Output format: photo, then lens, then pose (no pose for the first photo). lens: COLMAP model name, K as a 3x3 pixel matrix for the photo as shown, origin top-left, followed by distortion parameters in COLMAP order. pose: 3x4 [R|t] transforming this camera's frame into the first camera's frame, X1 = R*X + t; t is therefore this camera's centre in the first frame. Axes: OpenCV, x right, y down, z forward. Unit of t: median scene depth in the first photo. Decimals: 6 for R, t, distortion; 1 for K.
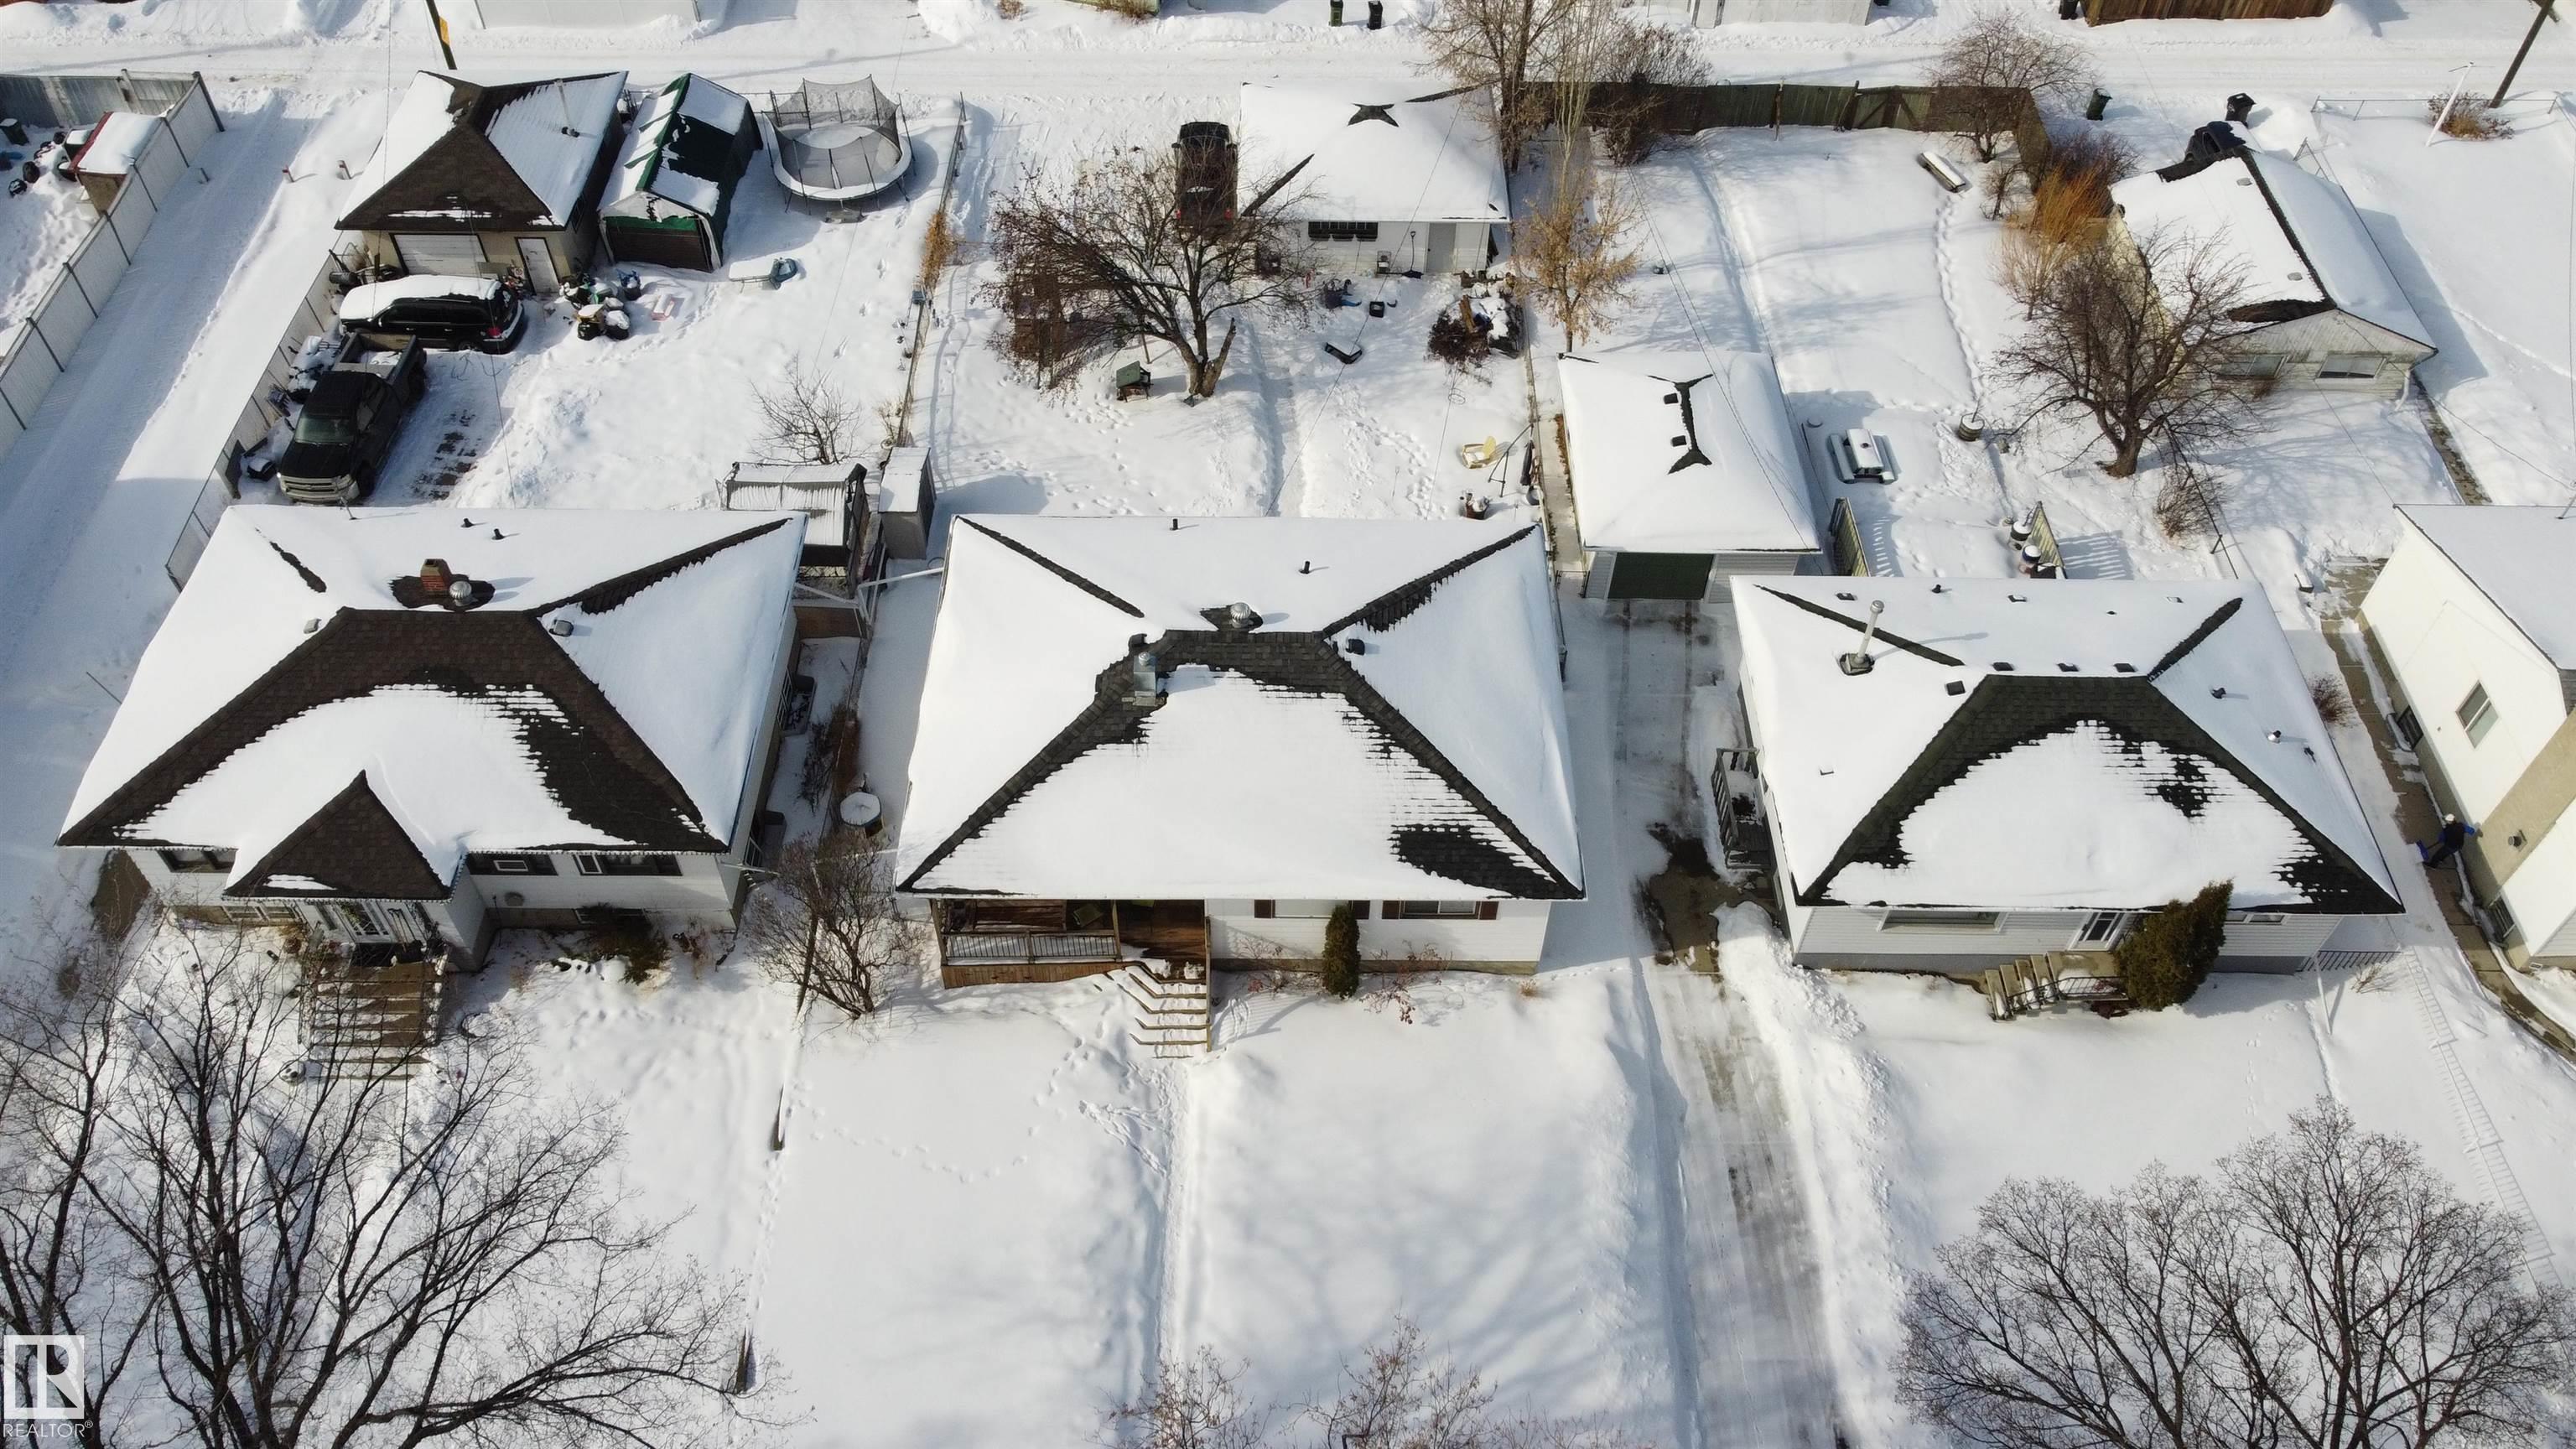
lens RADIAL K [[1968.2, 0, 1268.7], [0, 1968.2, 716.3], [0, 0, 1]] dist [0.023919, -0.069200]
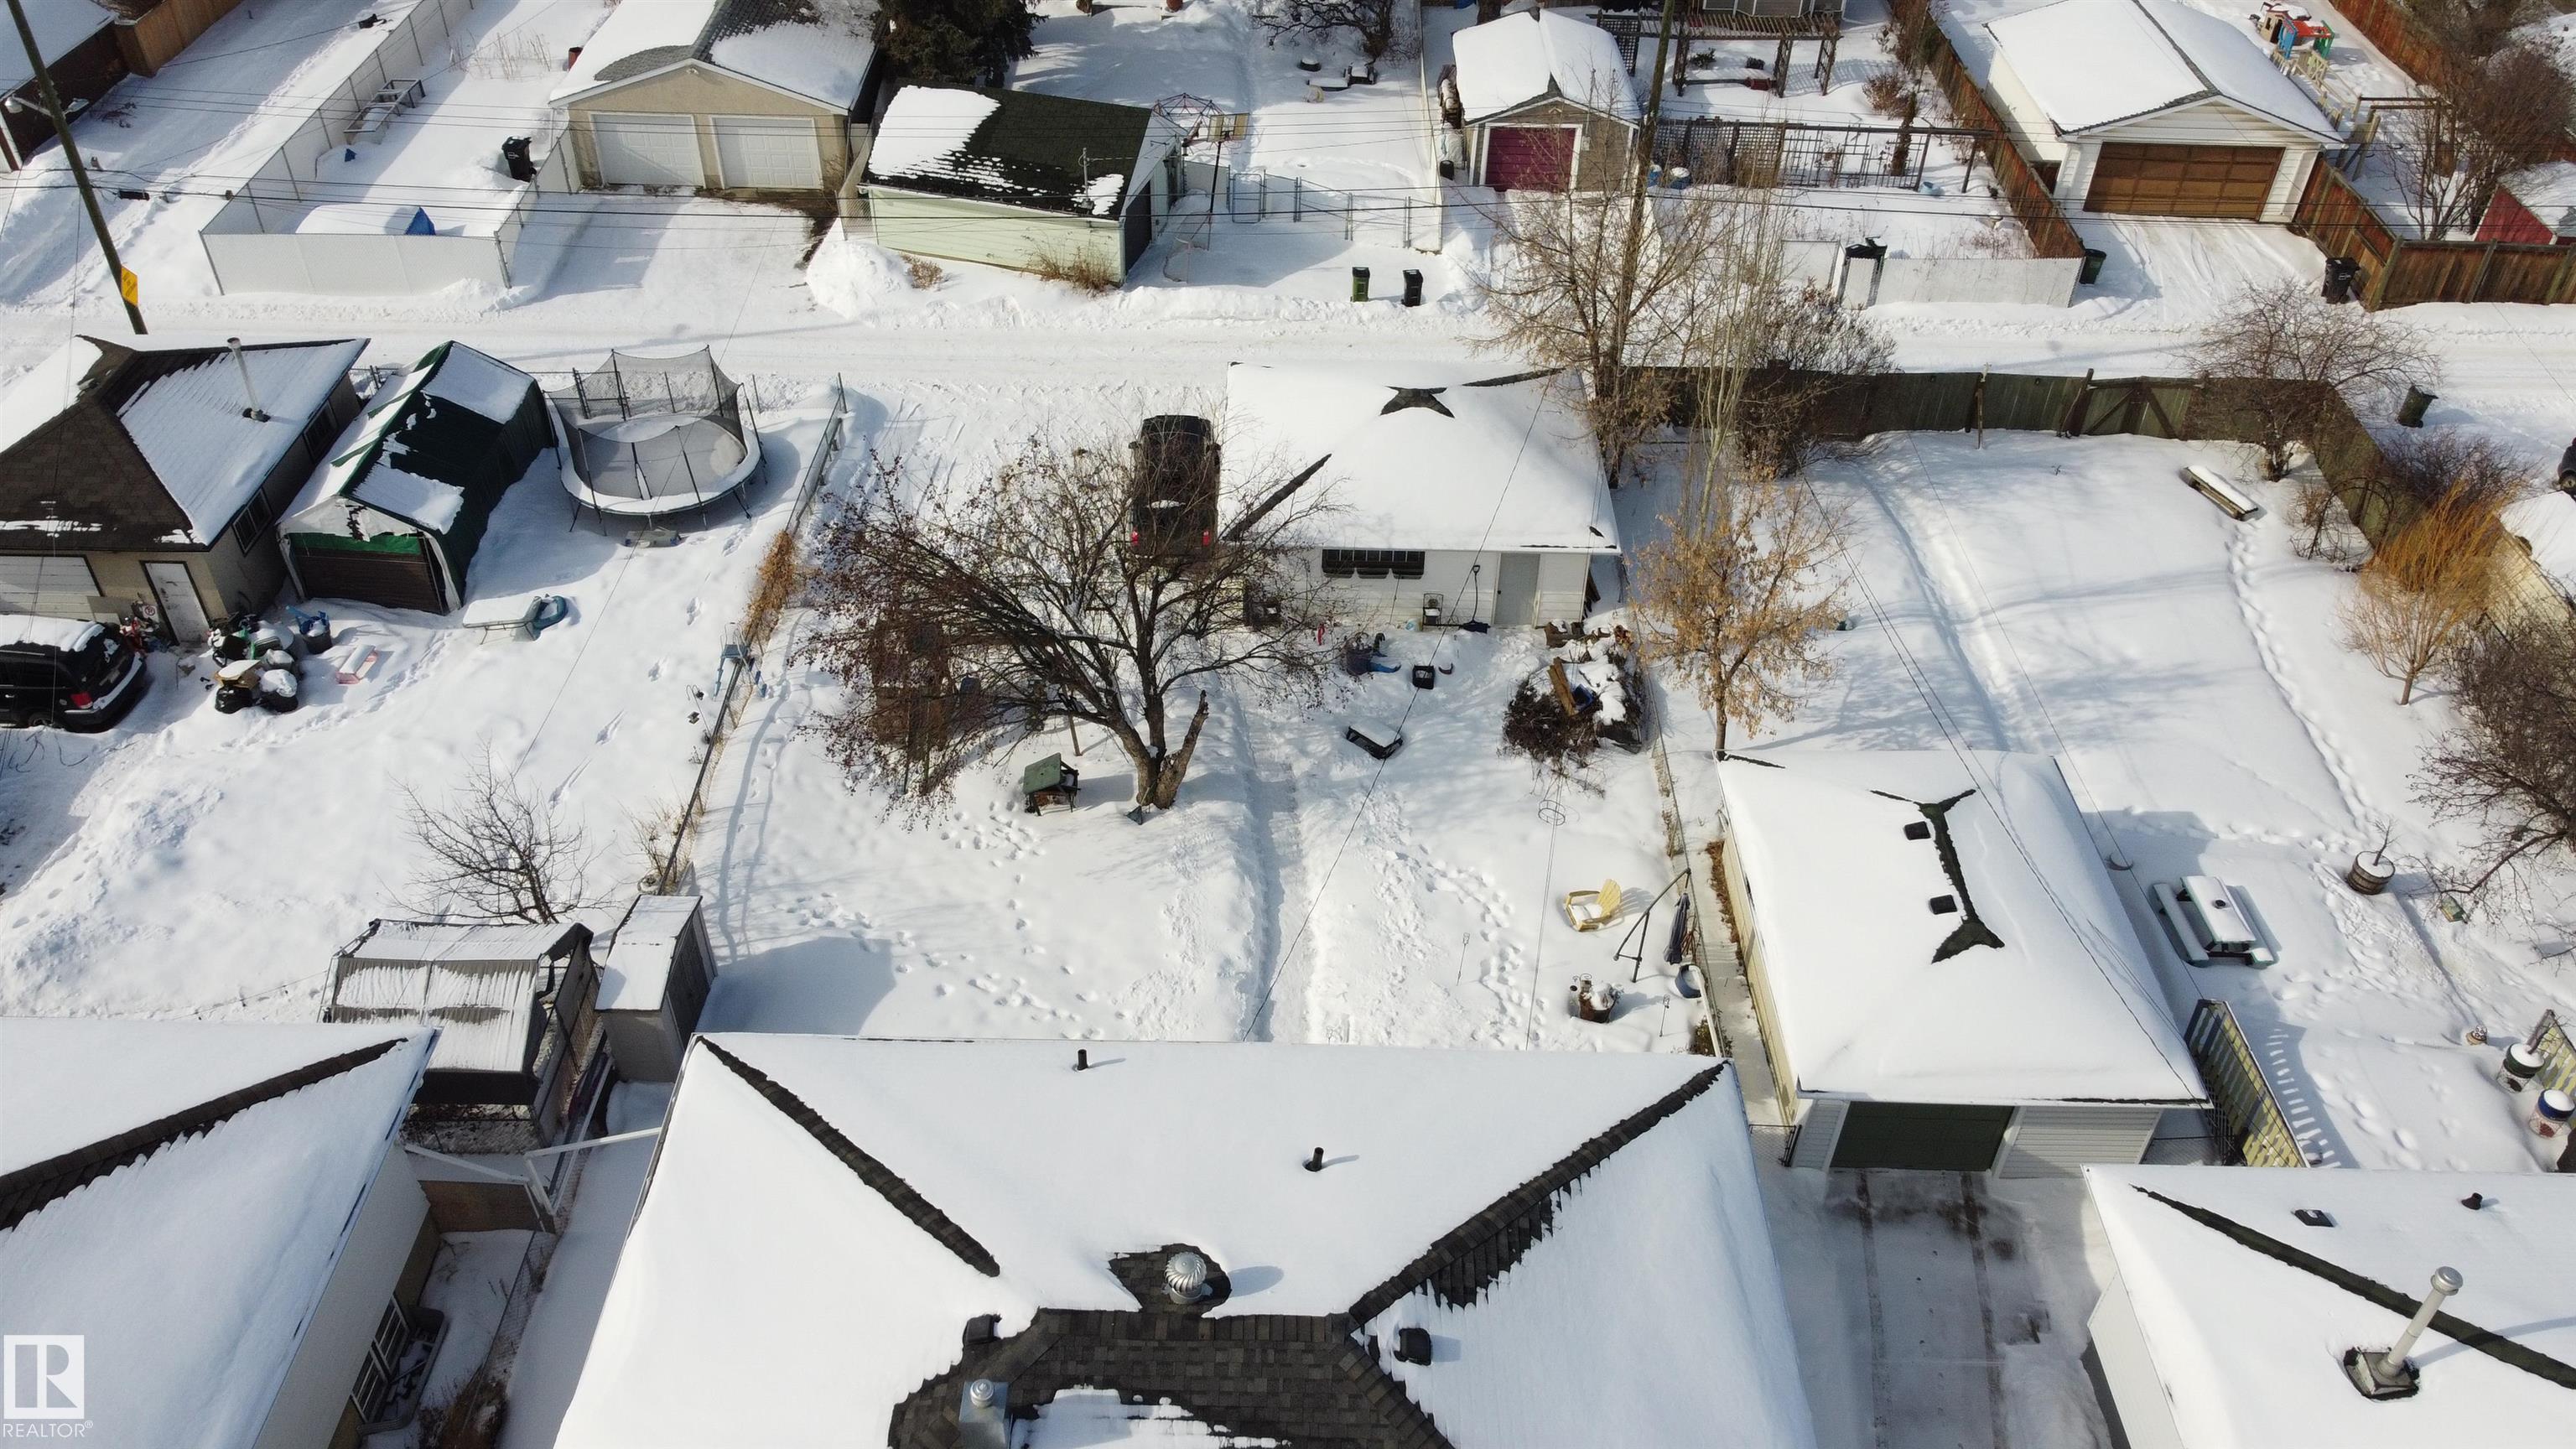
lens RADIAL K [[1968.2, 0, 1268.7], [0, 1968.2, 716.3], [0, 0, 1]] dist [0.023919, -0.069200]
pose [[0.999938, 0.009876, -0.005189, 0.005996], [-0.010628, 0.984737, -0.173722, -0.079101], [0.003394, 0.173766, 0.984781, 0.353462]]
